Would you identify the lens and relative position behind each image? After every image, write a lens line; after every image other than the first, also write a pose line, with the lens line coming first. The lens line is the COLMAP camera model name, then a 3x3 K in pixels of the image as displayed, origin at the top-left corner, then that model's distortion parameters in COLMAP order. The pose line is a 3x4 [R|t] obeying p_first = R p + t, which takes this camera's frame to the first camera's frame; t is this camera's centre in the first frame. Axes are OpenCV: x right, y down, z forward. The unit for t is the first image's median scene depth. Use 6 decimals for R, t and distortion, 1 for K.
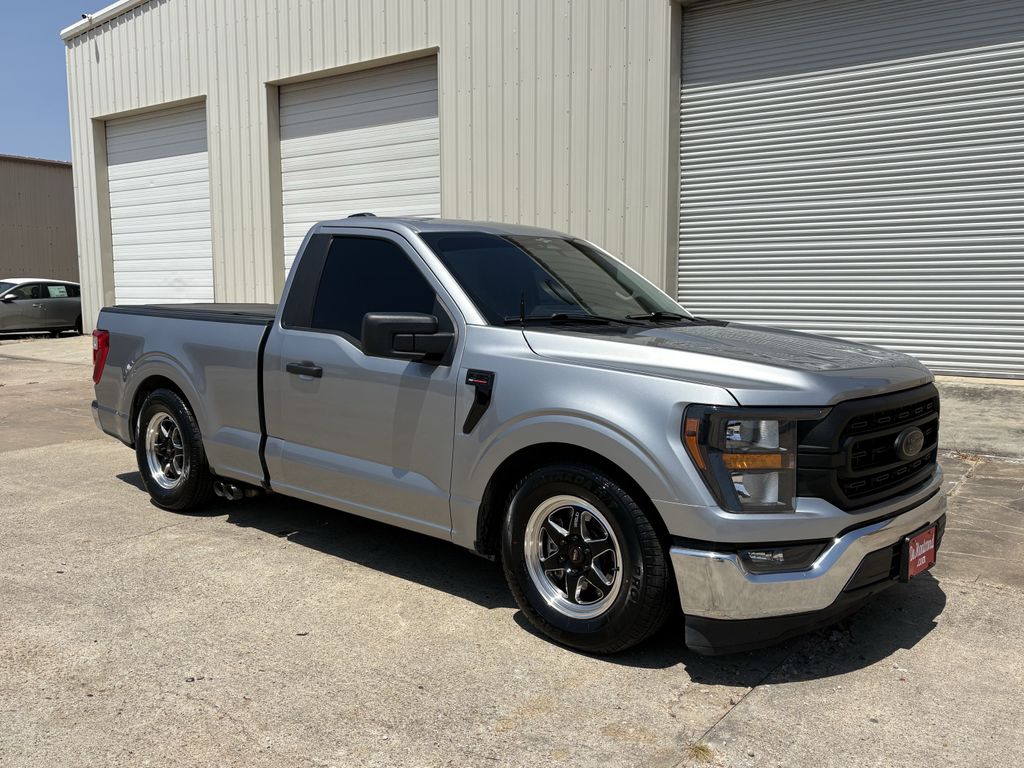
lens RADIAL K [[909.8, 0, 509.7], [0, 909.8, 380.1], [0, 0, 1]] dist [0.019885, 0.005706]
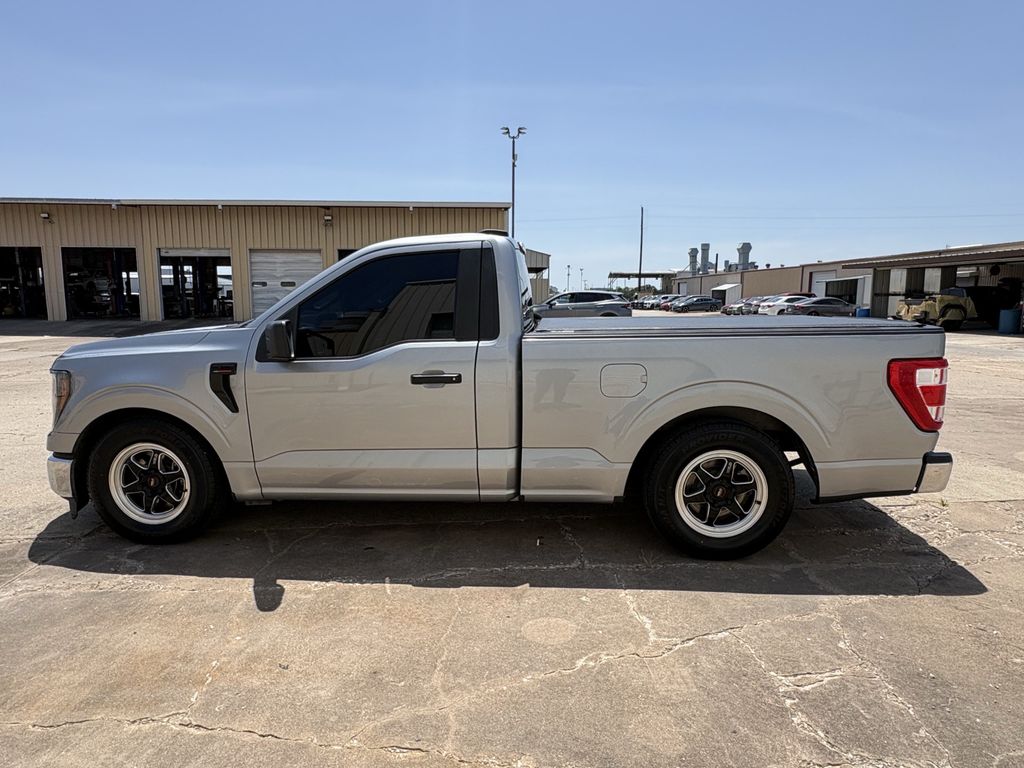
lens RADIAL K [[610.2, 0, 503.1], [0, 610.2, 381.6], [0, 0, 1]] dist [0.000218, -0.000153]
pose [[-0.793450, 0.078499, -0.603552, 0.472974], [-0.063880, 0.975430, 0.210845, -0.206788], [0.605274, 0.205850, -0.768941, 2.071800]]
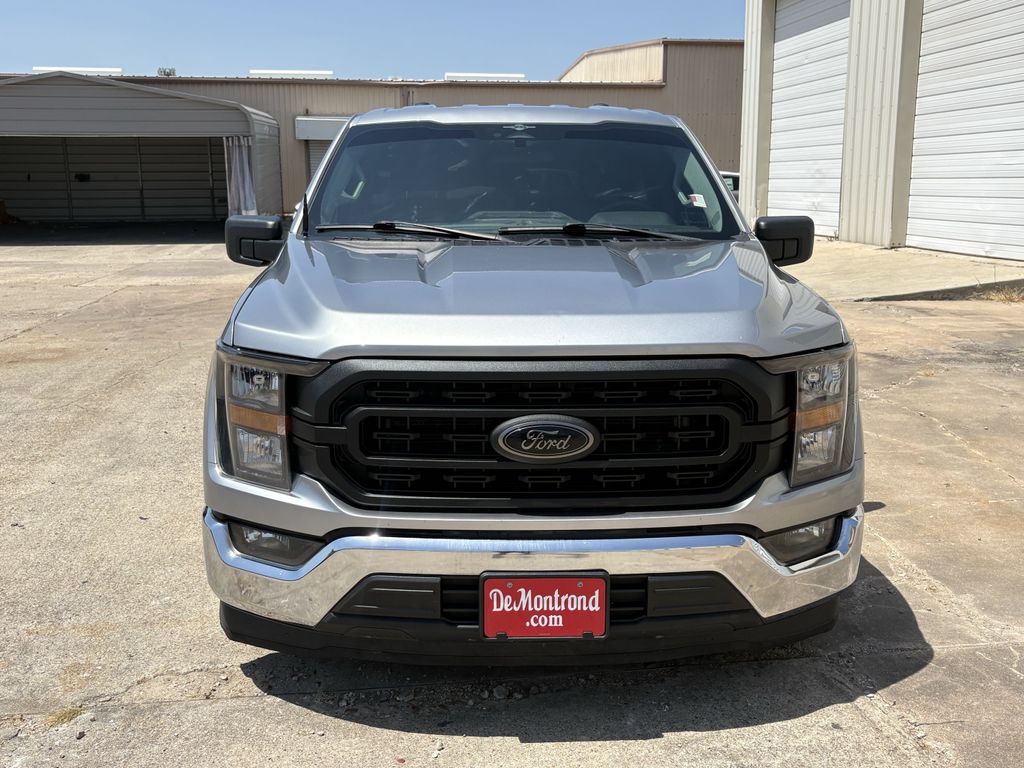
lens RADIAL K [[1049.5, 0, 512.0], [0, 1049.5, 384.0], [0, 0, 1]] dist [0.003808, 0.002869]
pose [[0.691569, 0.136093, -0.709374, 0.804051], [-0.069072, 0.990049, 0.122602, -0.050502], [0.719000, -0.035790, 0.694088, 0.403368]]
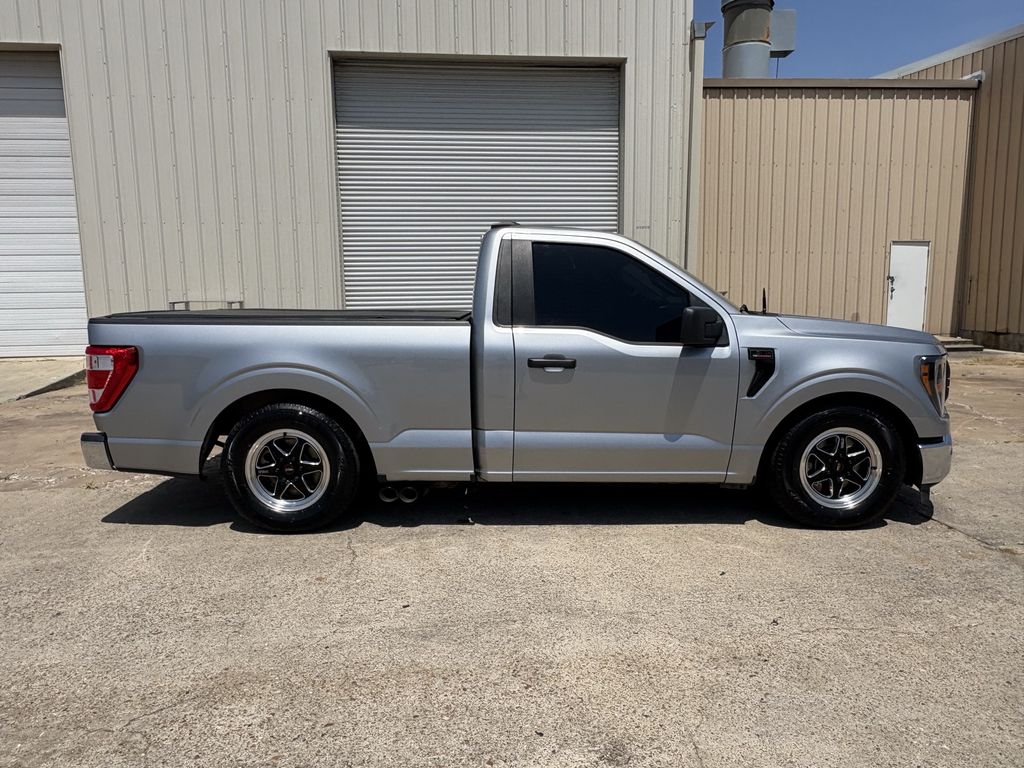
lens RADIAL K [[699.9, 0, 522.8], [0, 699.9, 383.9], [0, 0, 1]] dist [-0.001231, -0.002862]
pose [[0.729543, -0.099451, 0.676665, -0.894485], [0.078761, 0.995006, 0.061323, -0.044339], [-0.679384, 0.008557, 0.733733, 0.431463]]
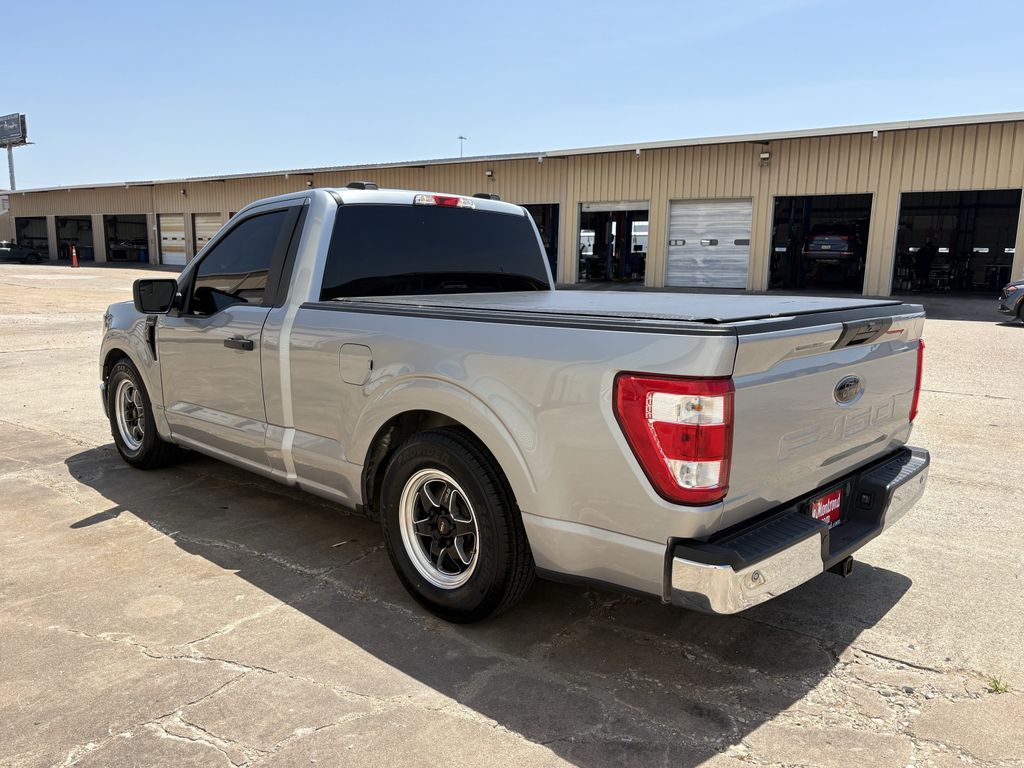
lens RADIAL K [[783.2, 0, 509.3], [0, 783.2, 384.0], [0, 0, 1]] dist [0.012502, 0.000345]
pose [[-0.999036, -0.023882, 0.036821, -0.278338], [-0.013546, 0.965815, 0.258877, -0.246413], [-0.041745, 0.258129, -0.965208, 2.343971]]
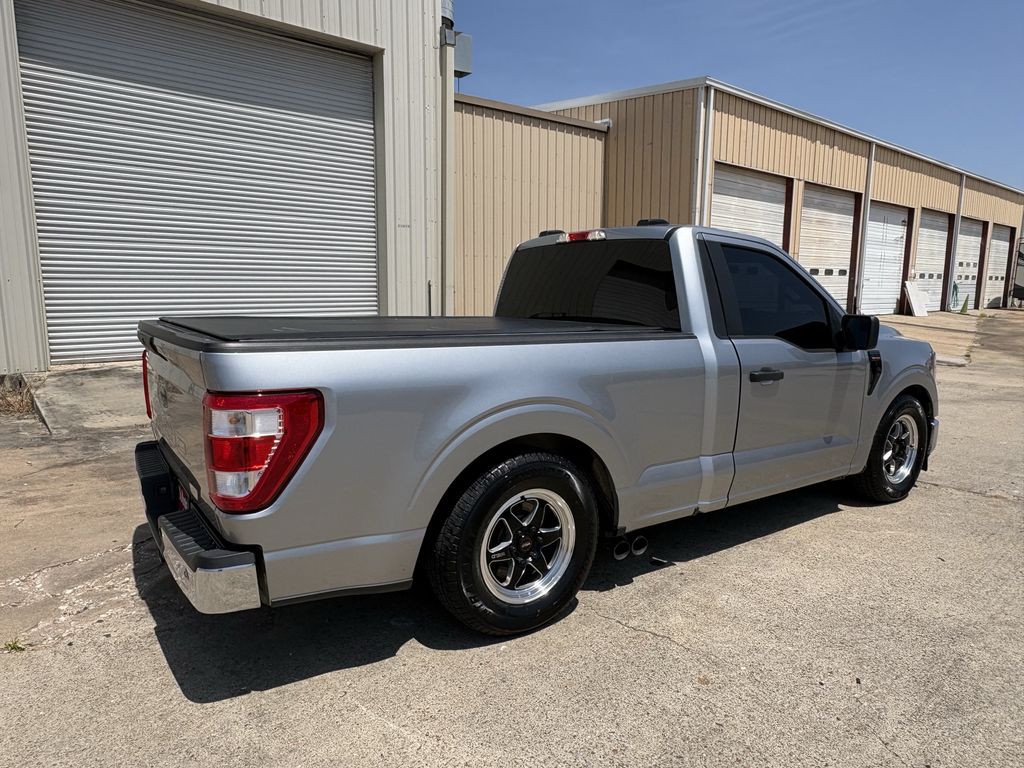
lens RADIAL K [[655.3, 0, 516.3], [0, 655.3, 385.3], [0, 0, 1]] dist [-0.005001, 0.003115]
pose [[0.225147, -0.144698, 0.963520, -1.087267], [0.089916, 0.987776, 0.127329, -0.130000], [-0.970167, 0.057968, 0.235406, 1.186673]]
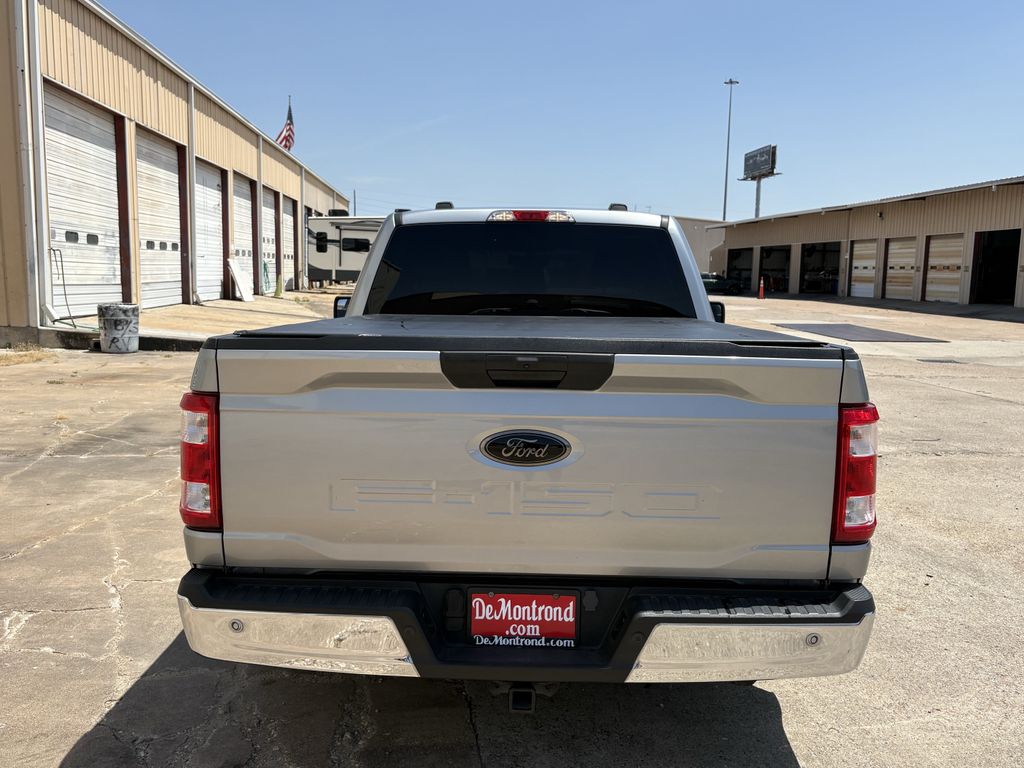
lens RADIAL K [[909.8, 0, 509.7], [0, 909.8, 380.1], [0, 0, 1]] dist [0.019885, 0.005706]
pose [[-0.651314, -0.100432, 0.752132, -0.965738], [0.056657, 0.981999, 0.180189, -0.215237], [-0.756690, 0.159974, -0.633900, 2.037564]]
